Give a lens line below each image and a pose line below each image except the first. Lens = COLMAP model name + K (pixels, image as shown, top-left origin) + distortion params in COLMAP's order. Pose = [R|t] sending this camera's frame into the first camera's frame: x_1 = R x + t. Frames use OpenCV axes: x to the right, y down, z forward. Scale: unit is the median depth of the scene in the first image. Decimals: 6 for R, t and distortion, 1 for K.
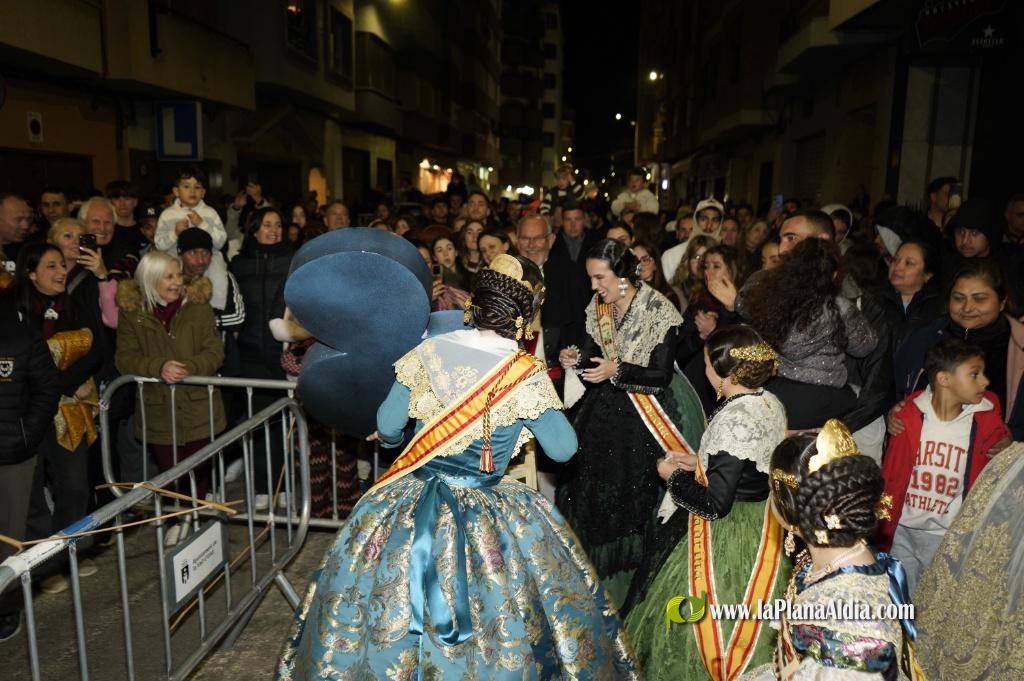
lens RADIAL K [[891.1, 0, 514.9], [0, 891.1, 337.3], [0, 0, 1]] dist [0.049578, -0.000486]
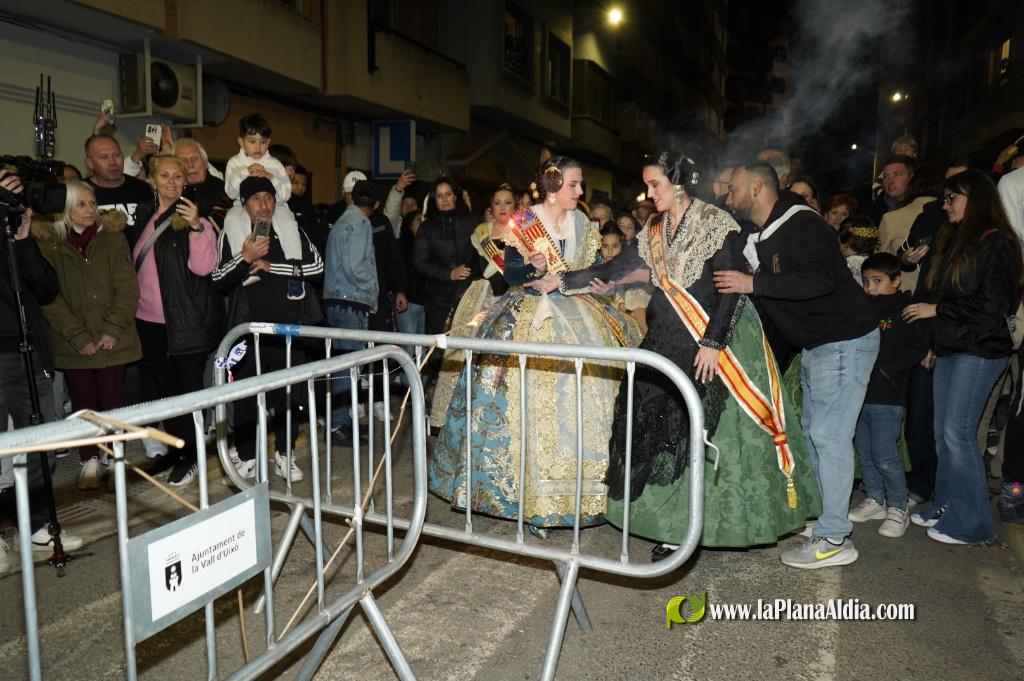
lens RADIAL K [[843.5, 0, 509.3], [0, 843.5, 339.4], [0, 0, 1]] dist [0.006926, 0.008794]
pose [[0.965493, 0.021229, -0.259560, 0.002995], [-0.037547, 0.997606, -0.058071, 0.034428], [0.257706, 0.065813, 0.963979, 0.133804]]
